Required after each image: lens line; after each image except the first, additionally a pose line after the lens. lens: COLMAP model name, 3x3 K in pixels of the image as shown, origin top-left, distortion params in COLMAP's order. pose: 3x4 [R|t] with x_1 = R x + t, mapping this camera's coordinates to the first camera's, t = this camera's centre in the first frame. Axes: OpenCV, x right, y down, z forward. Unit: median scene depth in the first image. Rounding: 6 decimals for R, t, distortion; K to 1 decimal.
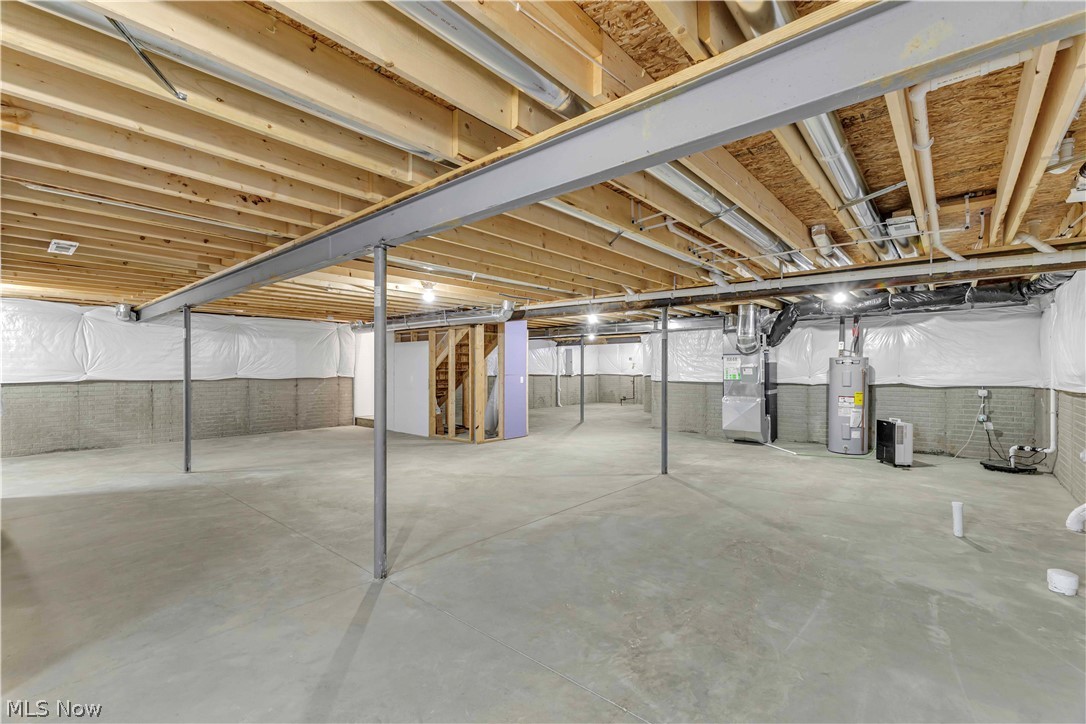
lens RADIAL K [[470.1, 0, 538.7], [0, 470.1, 366.9], [0, 0, 1]] dist [0.000276, -0.000061]
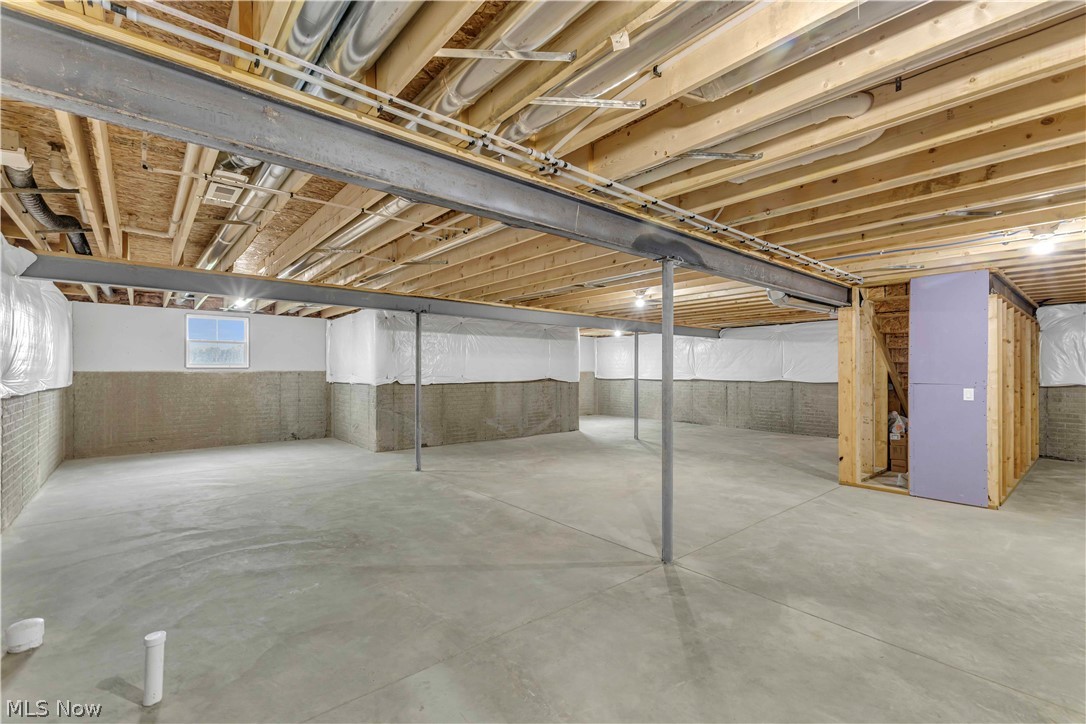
lens RADIAL K [[470.1, 0, 538.7], [0, 470.1, 366.9], [0, 0, 1]] dist [0.000276, -0.000061]
pose [[-0.143533, -0.008040, -0.989613, 0.838723], [-0.001733, 0.999968, -0.007873, 0.002404], [0.989644, 0.000585, -0.143542, 0.931385]]
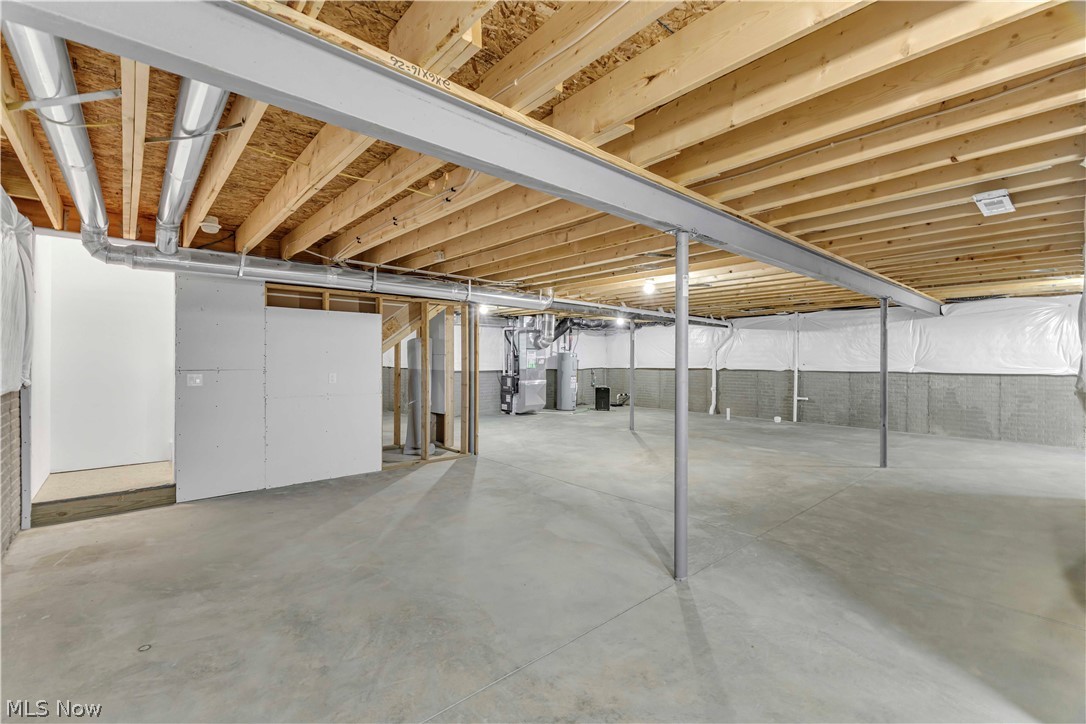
lens RADIAL K [[470.1, 0, 538.7], [0, 470.1, 366.9], [0, 0, 1]] dist [0.000276, -0.000061]
pose [[0.127883, -0.016852, 0.991646, -2.583996], [-0.006957, 0.999816, 0.017888, 0.001380], [-0.991765, -0.009187, 0.127742, 2.278845]]
